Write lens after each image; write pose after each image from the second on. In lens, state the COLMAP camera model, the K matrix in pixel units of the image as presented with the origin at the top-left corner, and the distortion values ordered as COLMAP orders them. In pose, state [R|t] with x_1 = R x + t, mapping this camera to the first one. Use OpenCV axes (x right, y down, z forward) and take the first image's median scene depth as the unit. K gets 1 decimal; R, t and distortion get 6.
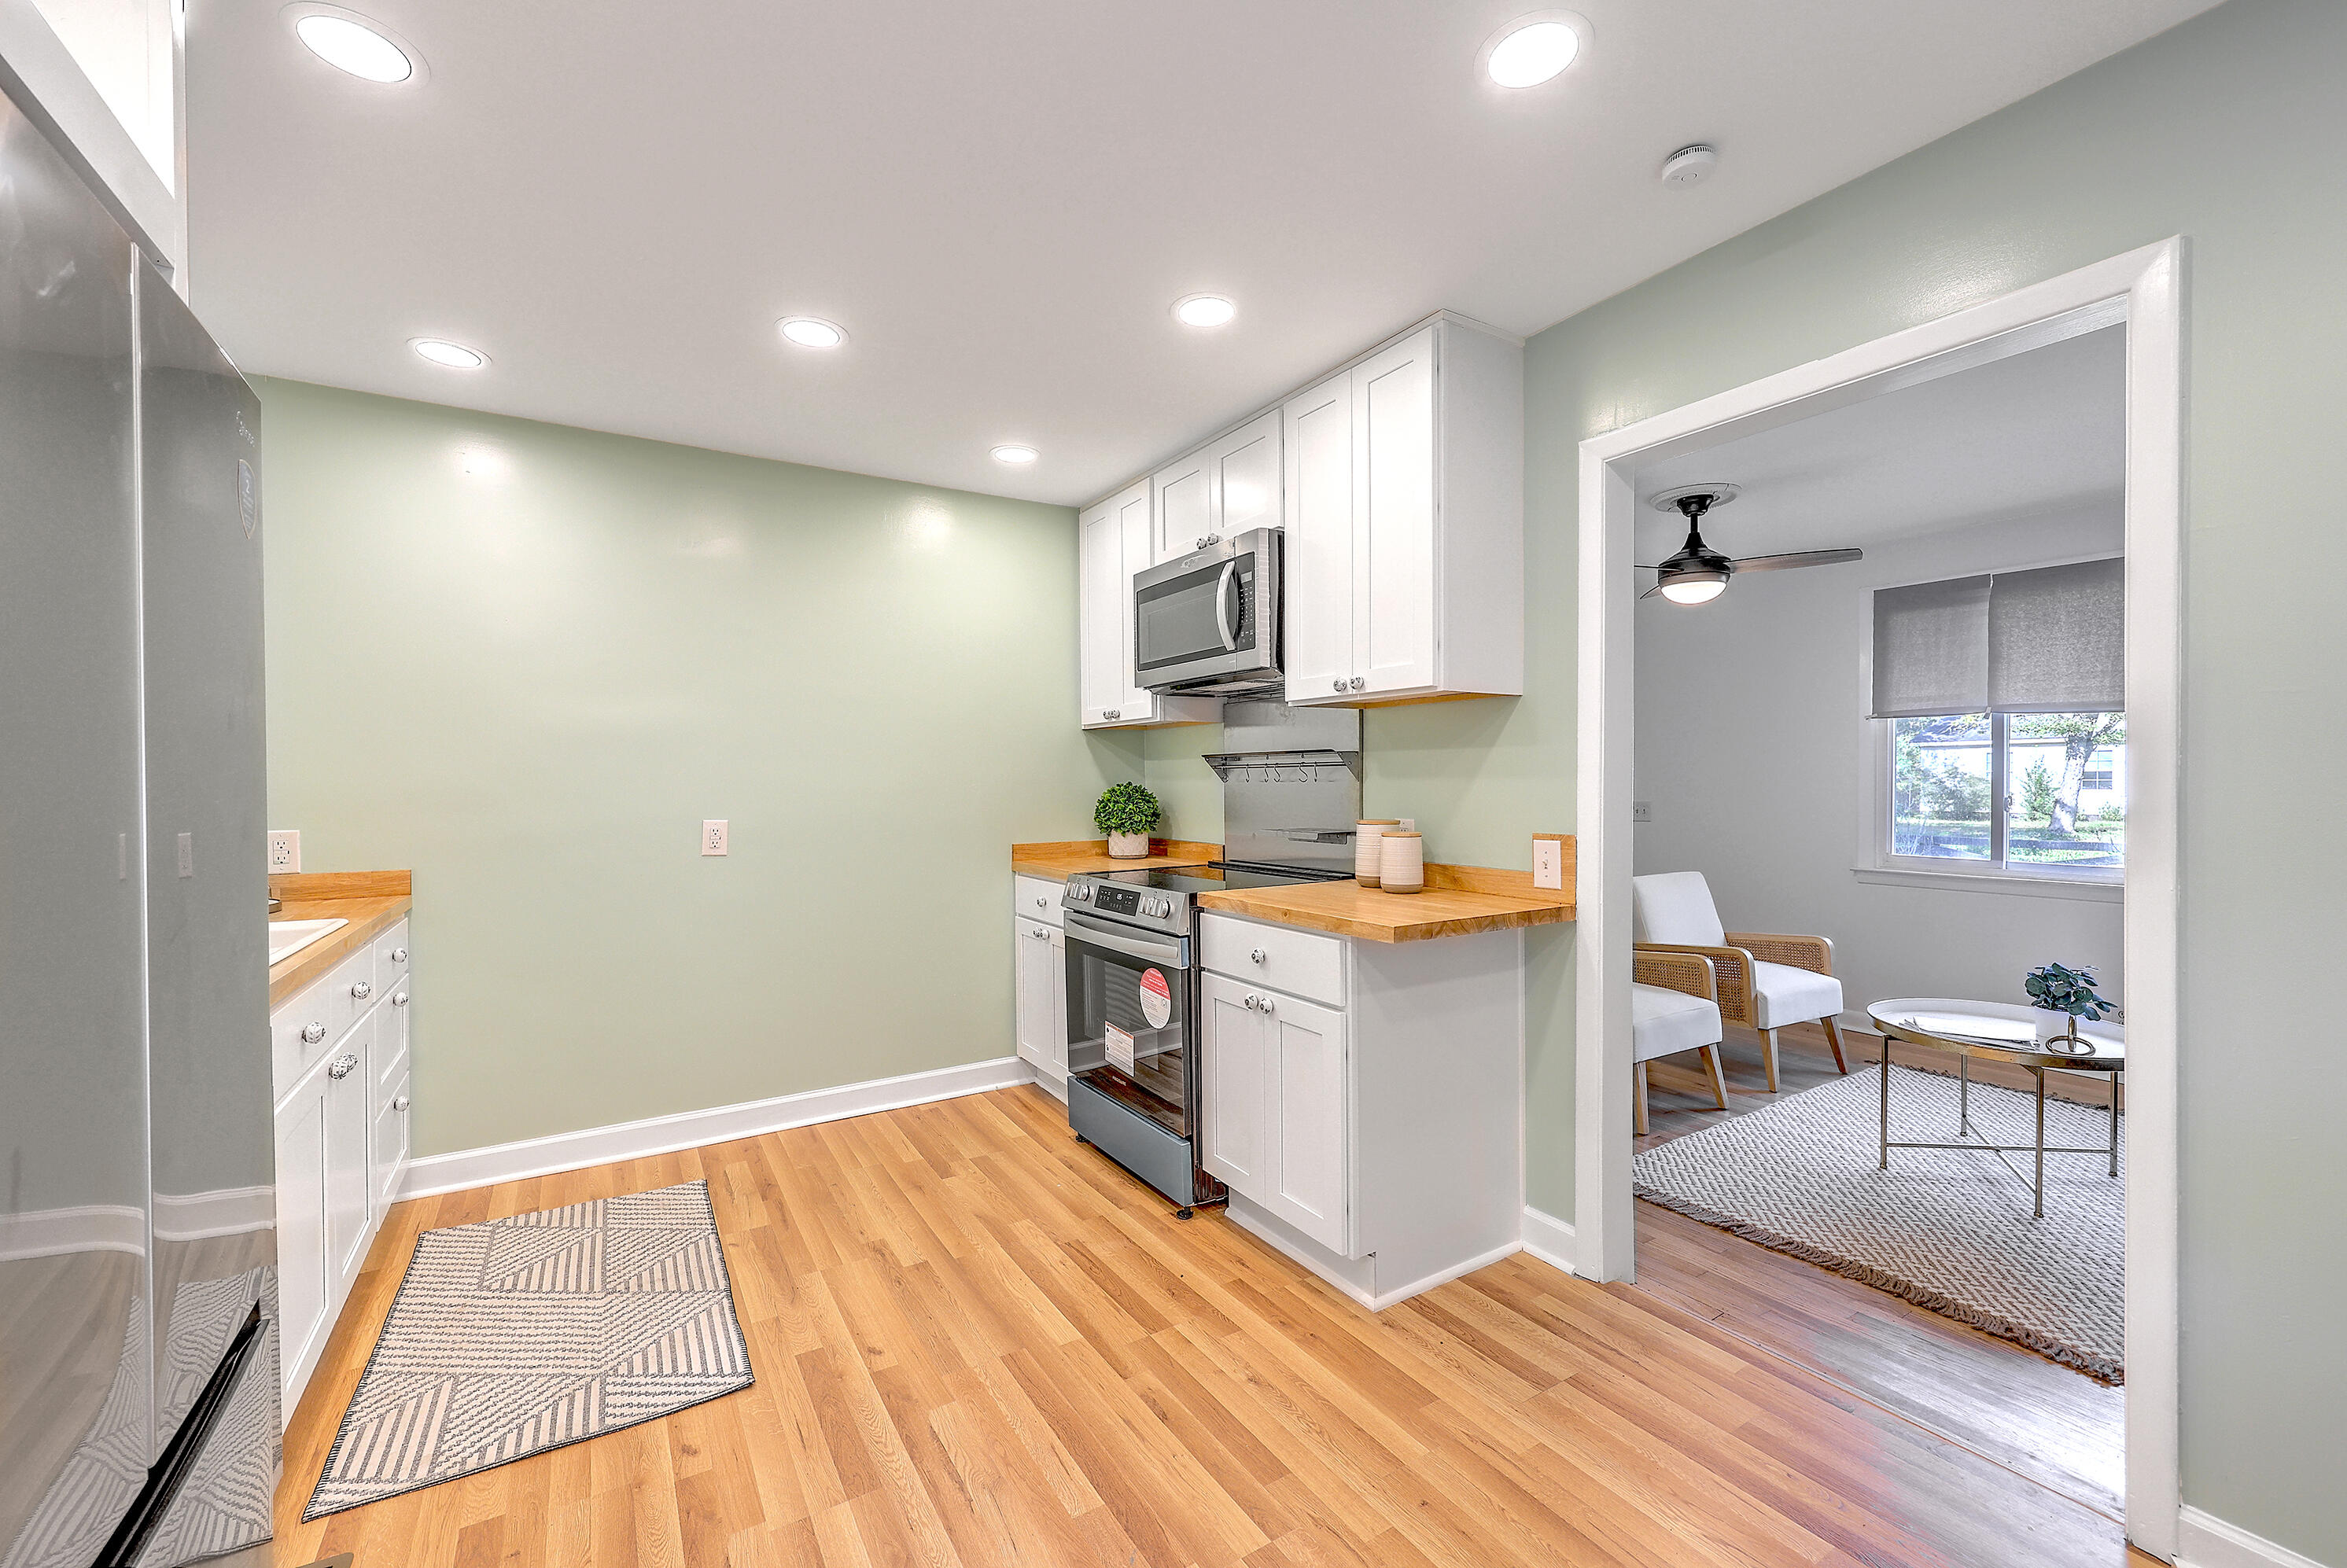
lens RADIAL K [[937.6, 0, 1168.1], [0, 937.6, 793.8], [0, 0, 1]] dist [0.001195, -0.001249]
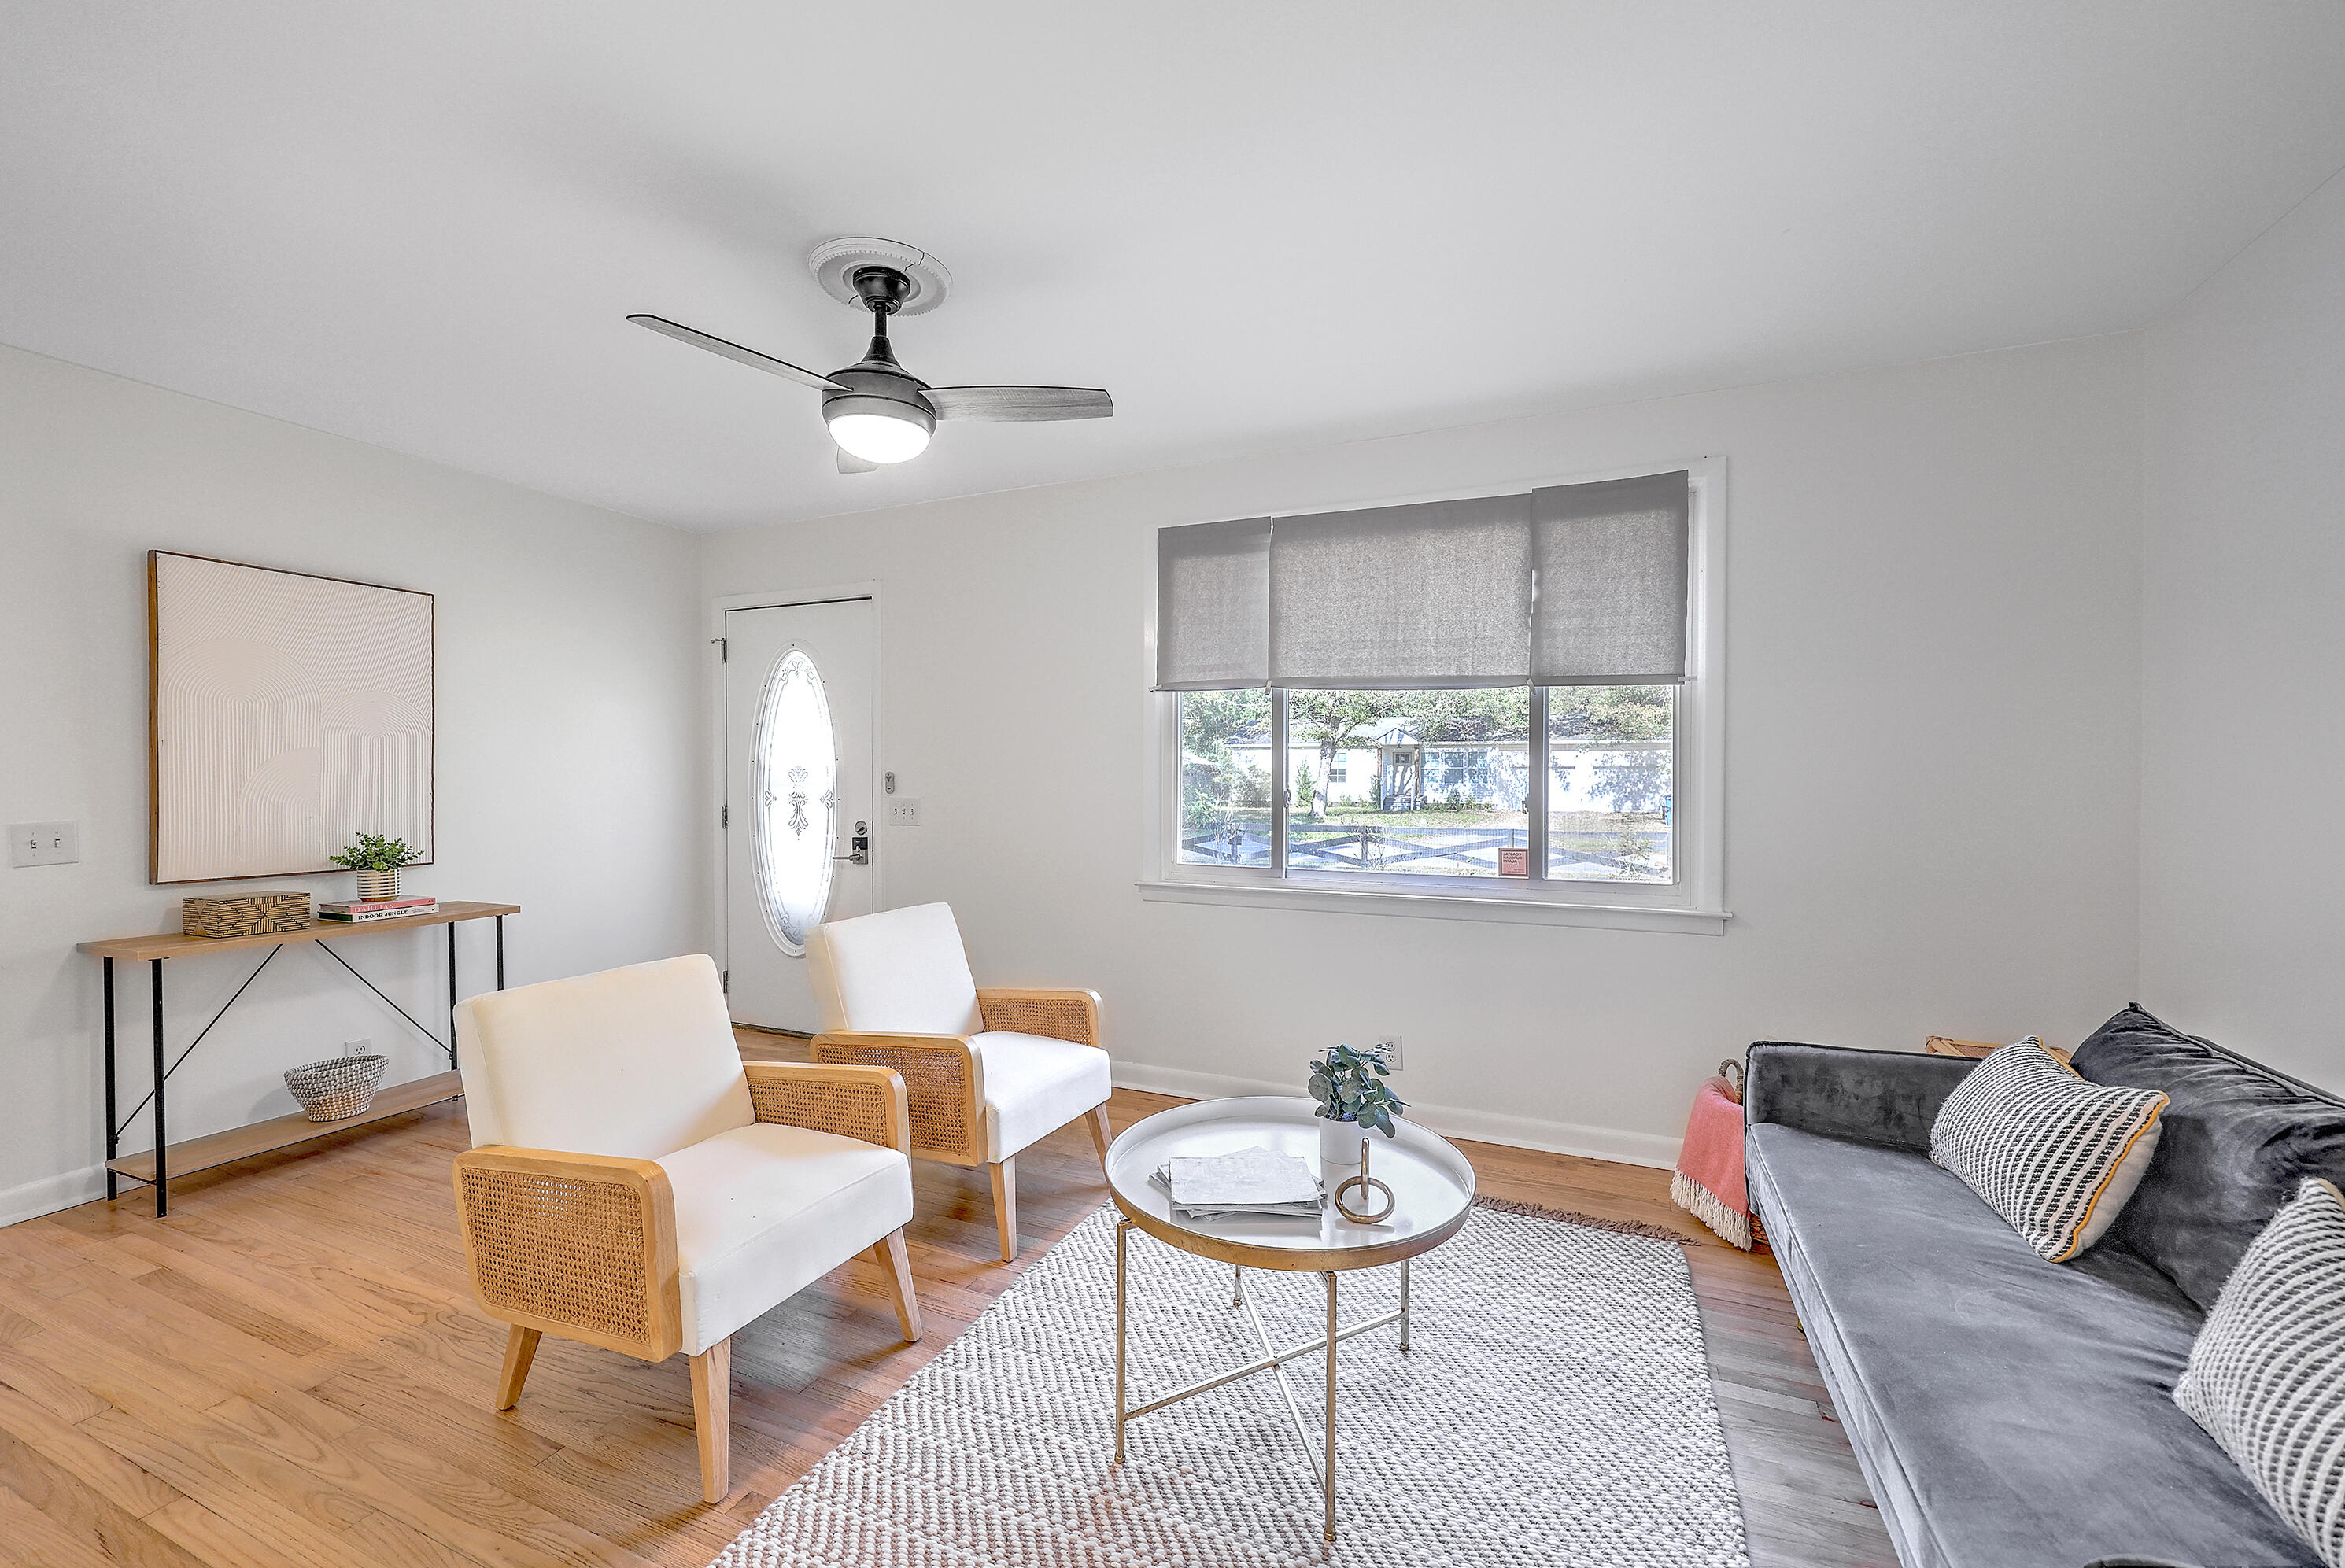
lens RADIAL K [[936.8, 0, 1177.7], [0, 936.8, 788.1], [0, 0, 1]] dist [0.001195, -0.001249]
pose [[0.816284, -0.001189, 0.577649, 0.372122], [-0.000027, 0.999998, 0.002097, -0.000490], [-0.577650, -0.001727, 0.816282, 0.417685]]
